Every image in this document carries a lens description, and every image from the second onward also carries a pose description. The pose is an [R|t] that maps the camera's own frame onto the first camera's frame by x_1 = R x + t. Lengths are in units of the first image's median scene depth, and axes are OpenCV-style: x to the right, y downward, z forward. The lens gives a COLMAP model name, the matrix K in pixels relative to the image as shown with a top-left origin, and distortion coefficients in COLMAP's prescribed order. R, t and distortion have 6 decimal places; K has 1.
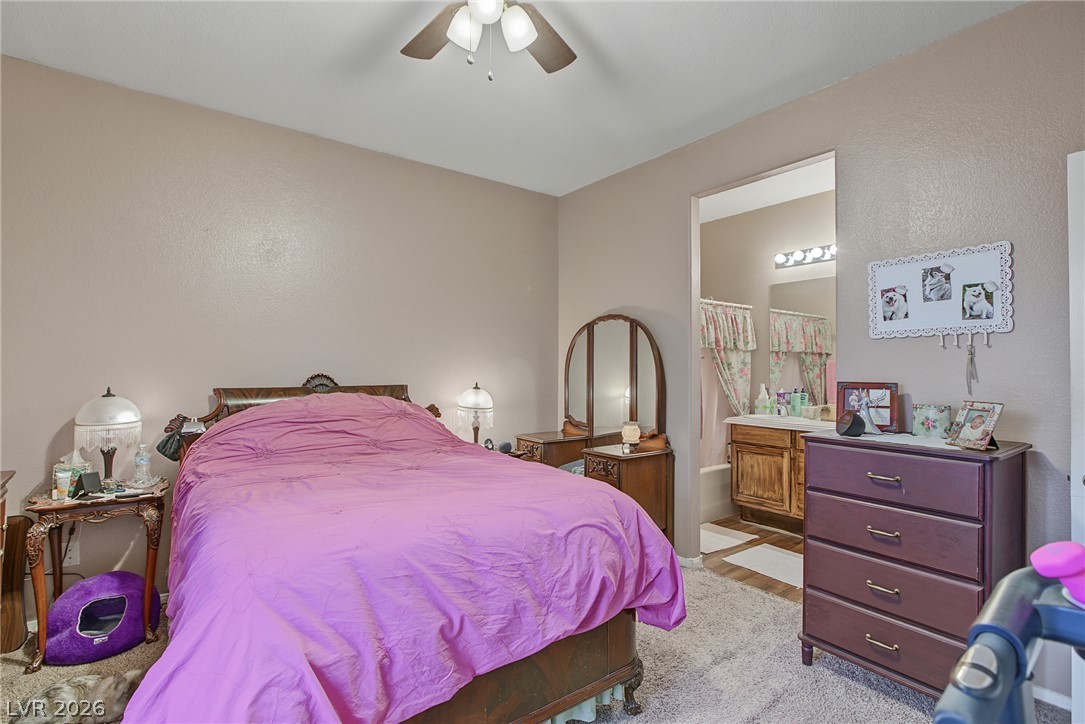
lens RADIAL K [[509.6, 0, 541.3], [0, 509.6, 366.3], [0, 0, 1]] dist [-0.014513, 0.000561]
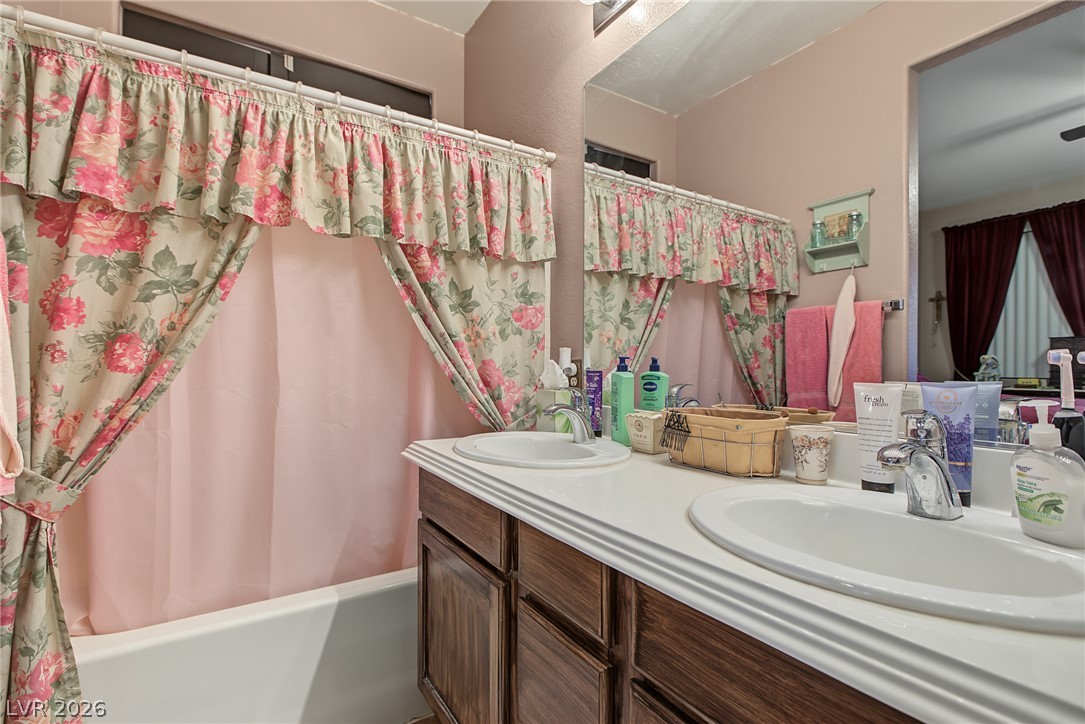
lens RADIAL K [[500.1, 0, 542.4], [0, 500.1, 362.9], [0, 0, 1]] dist [-0.011402, 0.001907]
pose [[0.997944, 0.000941, -0.064091, 0.456681], [-0.000329, 0.999954, 0.009551, 0.043163], [0.064097, -0.009510, 0.997898, 0.649542]]
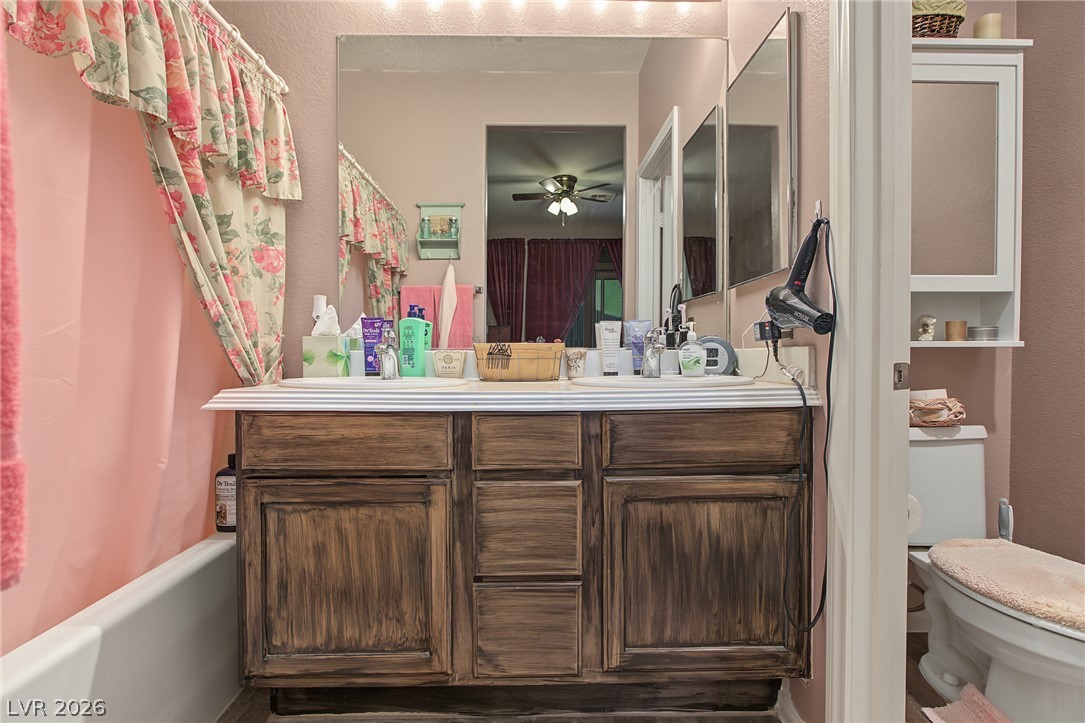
lens RADIAL K [[506.0, 0, 542.5], [0, 506.0, 359.5], [0, 0, 1]] dist [-0.011348, 0.001697]
pose [[0.576342, -0.014762, 0.817075, 0.234451], [-0.005829, 0.999737, 0.022174, 0.073963], [-0.817188, -0.017542, 0.576104, 0.675161]]
